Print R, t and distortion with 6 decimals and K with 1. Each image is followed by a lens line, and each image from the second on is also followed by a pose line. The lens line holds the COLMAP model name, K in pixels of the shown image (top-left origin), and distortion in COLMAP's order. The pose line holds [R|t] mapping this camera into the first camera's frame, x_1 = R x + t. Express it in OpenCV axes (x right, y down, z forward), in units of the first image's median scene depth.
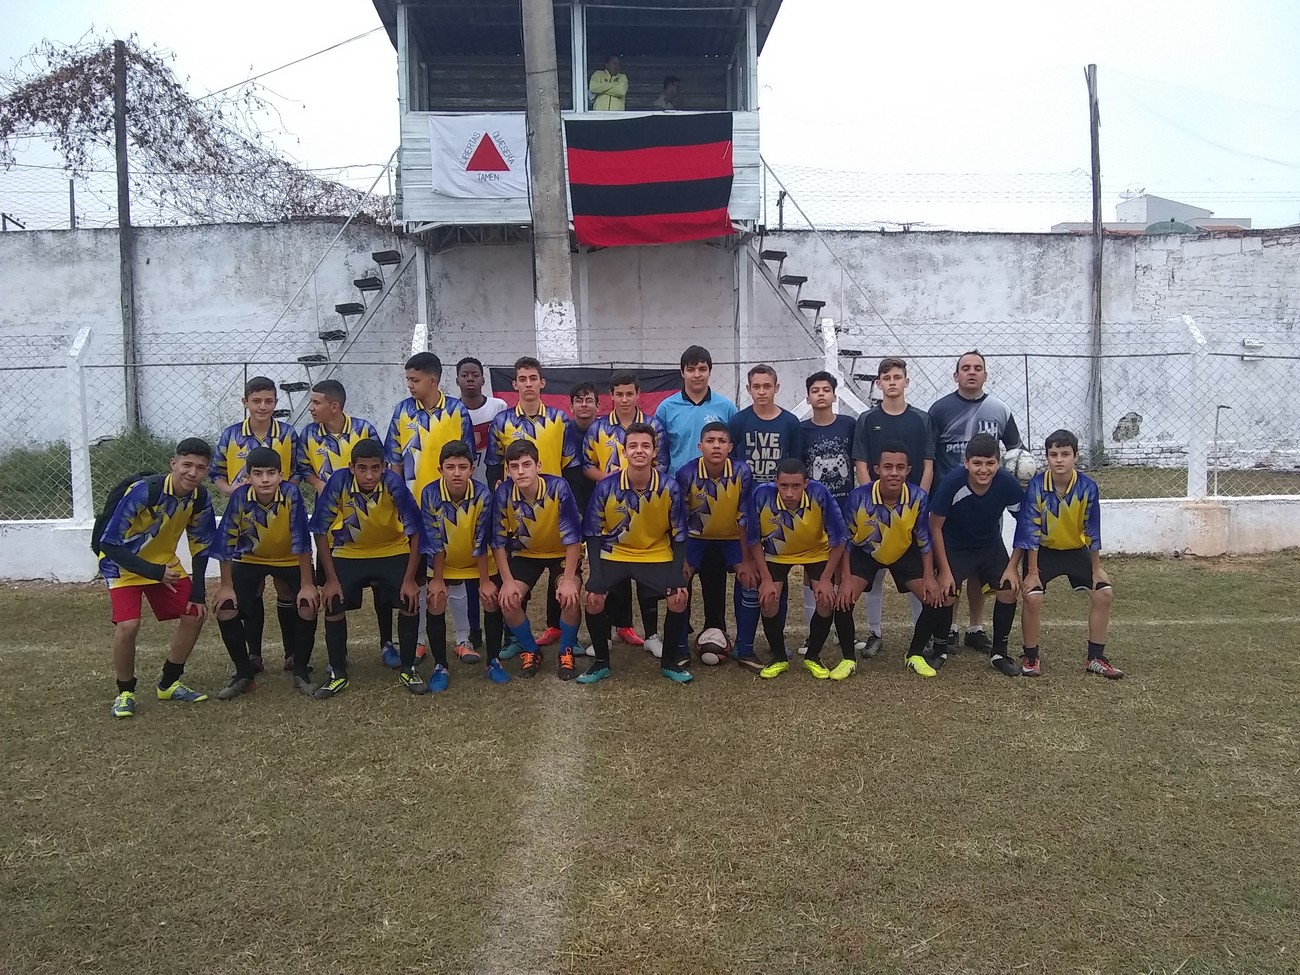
lens RADIAL K [[1180.7, 0, 653.4], [0, 1180.7, 479.0], [0, 0, 1]] dist [0.017707, -0.120896]
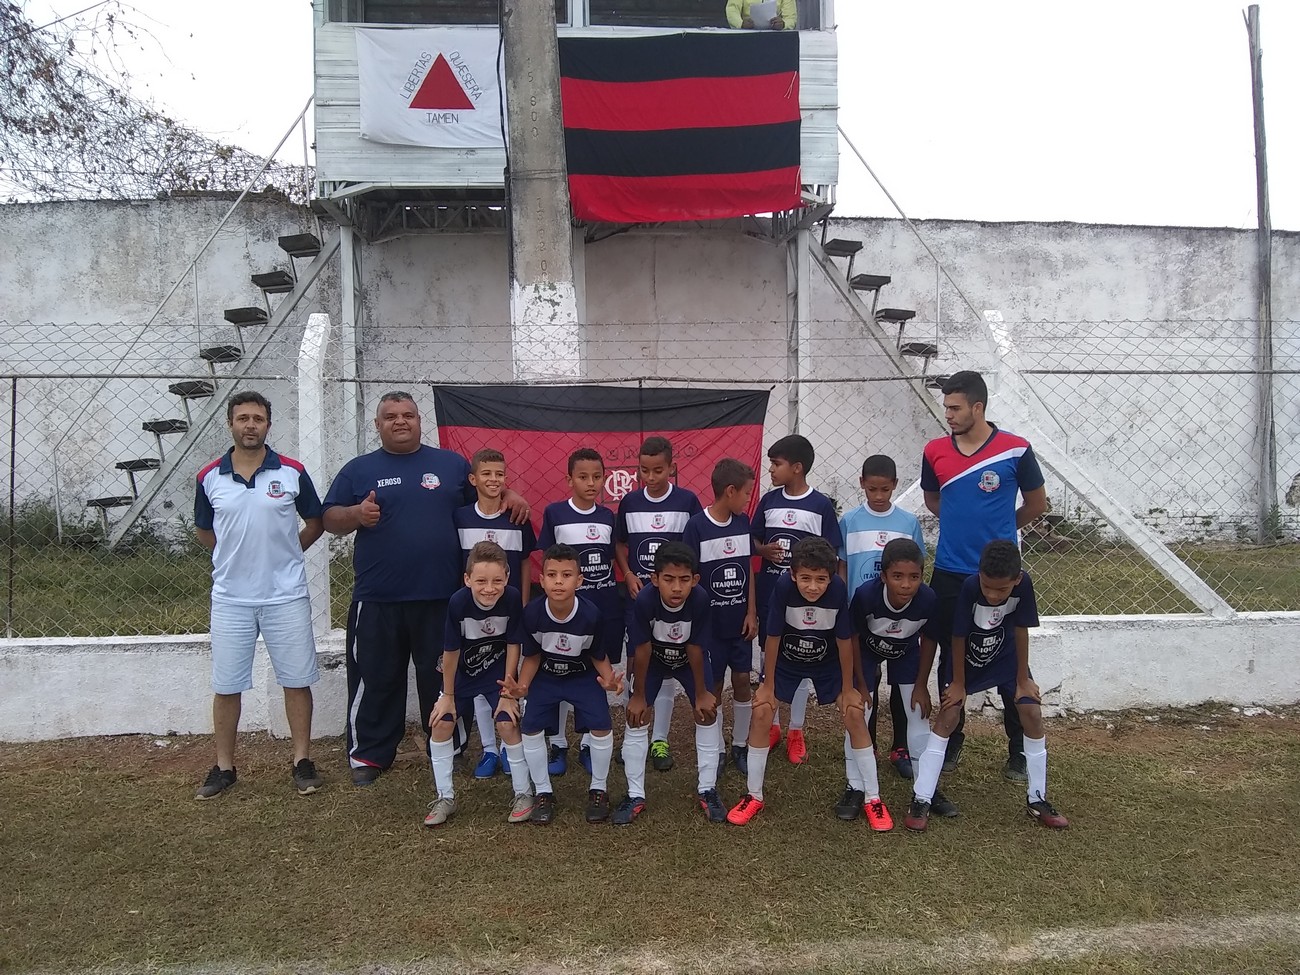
lens RADIAL K [[1180.7, 0, 652.0], [0, 1180.7, 479.2], [0, 0, 1]] dist [0.017707, -0.120896]
pose [[0.999743, 0.002926, 0.022496, -0.030297], [-0.001880, 0.998923, -0.046369, -0.014752], [-0.022607, 0.046315, 0.998671, 0.292074]]
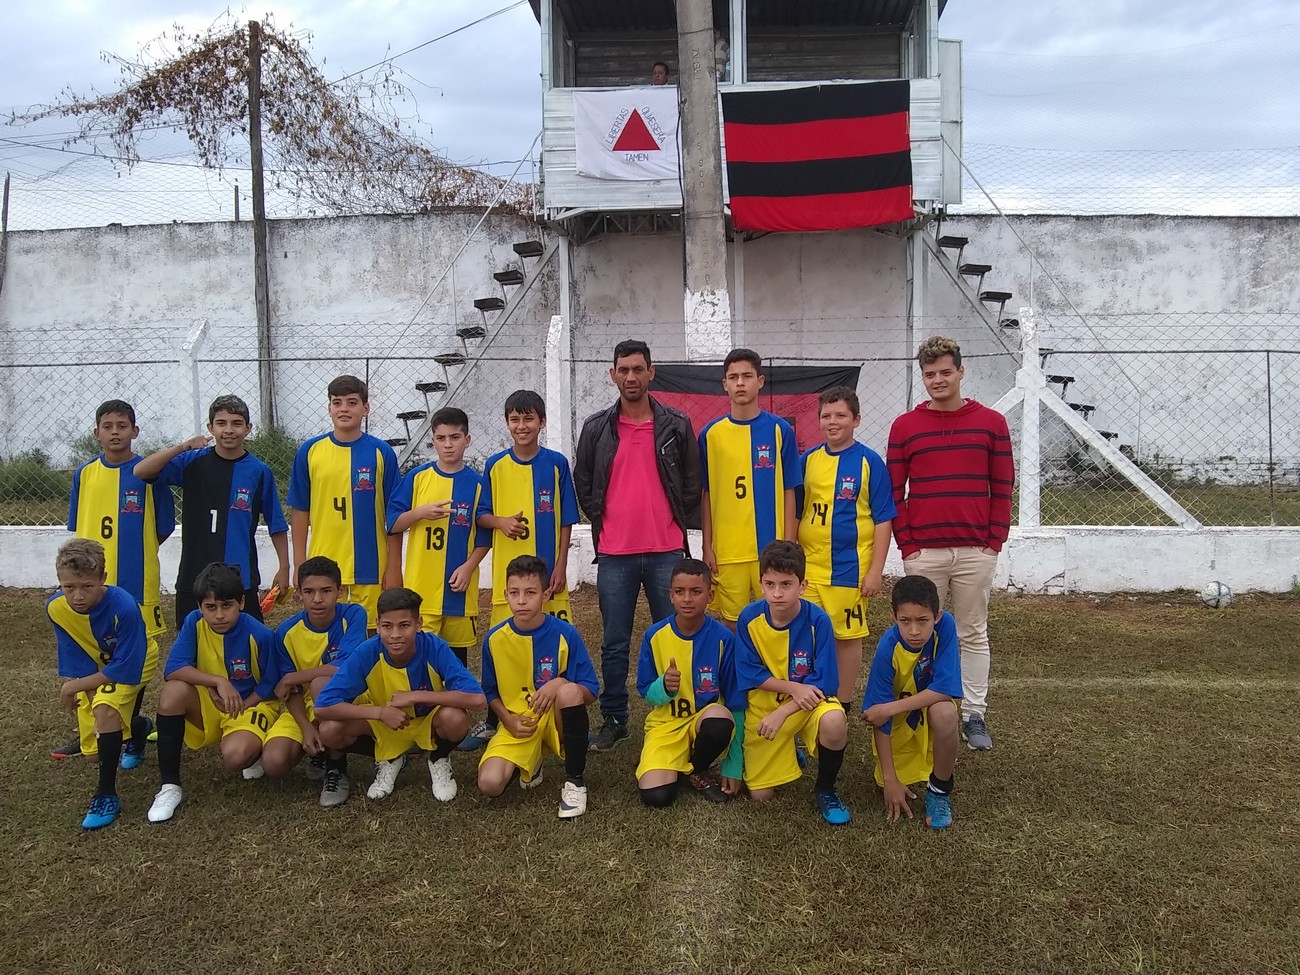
lens RADIAL K [[1180.7, 0, 653.4], [0, 1180.7, 483.8], [0, 0, 1]] dist [0.017707, -0.120896]
pose [[0.991802, 0.014972, -0.126903, -0.006379], [-0.015186, 0.999884, -0.000719, -0.002638], [0.126878, 0.002641, 0.991915, 0.086194]]
